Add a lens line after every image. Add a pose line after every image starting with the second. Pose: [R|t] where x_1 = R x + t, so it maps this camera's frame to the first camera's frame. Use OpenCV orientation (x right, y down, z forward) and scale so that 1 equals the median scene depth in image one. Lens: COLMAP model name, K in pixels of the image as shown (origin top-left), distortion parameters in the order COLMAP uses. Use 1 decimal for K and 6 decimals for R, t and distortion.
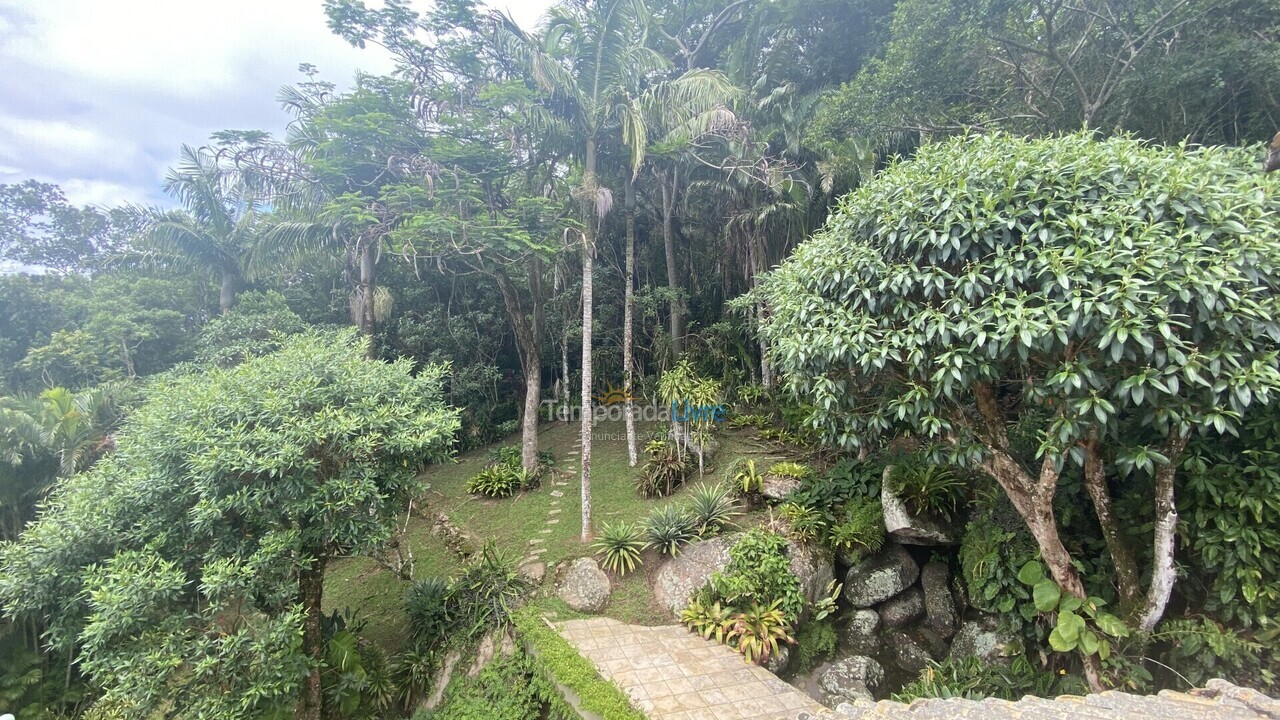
lens RADIAL K [[516.8, 0, 633.4], [0, 516.8, 358.5], [0, 0, 1]] dist [0.000063, -0.014058]
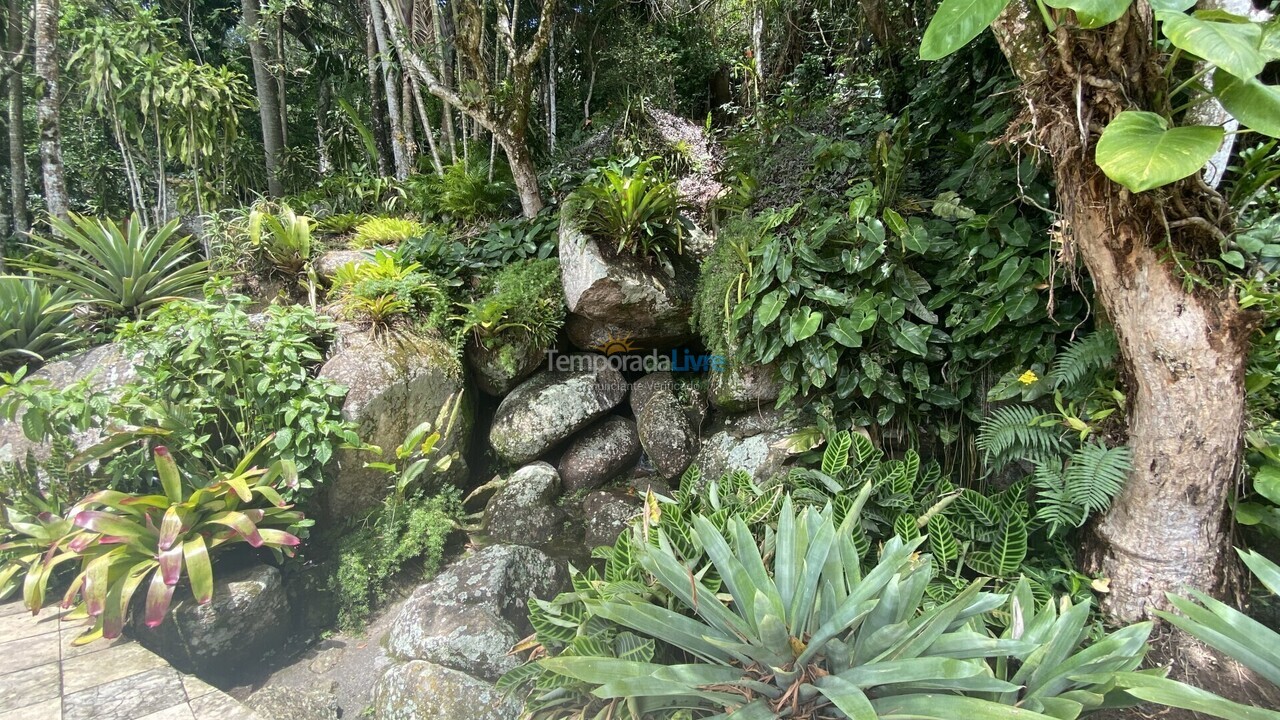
lens RADIAL K [[506.8, 0, 642.2], [0, 506.8, 361.5], [0, 0, 1]] dist [0.027959, -0.017791]
pose [[0.863356, -0.038723, 0.503108, 0.146277], [0.017251, 0.998733, 0.047268, 0.178197], [-0.504301, -0.032130, 0.862930, 0.257646]]
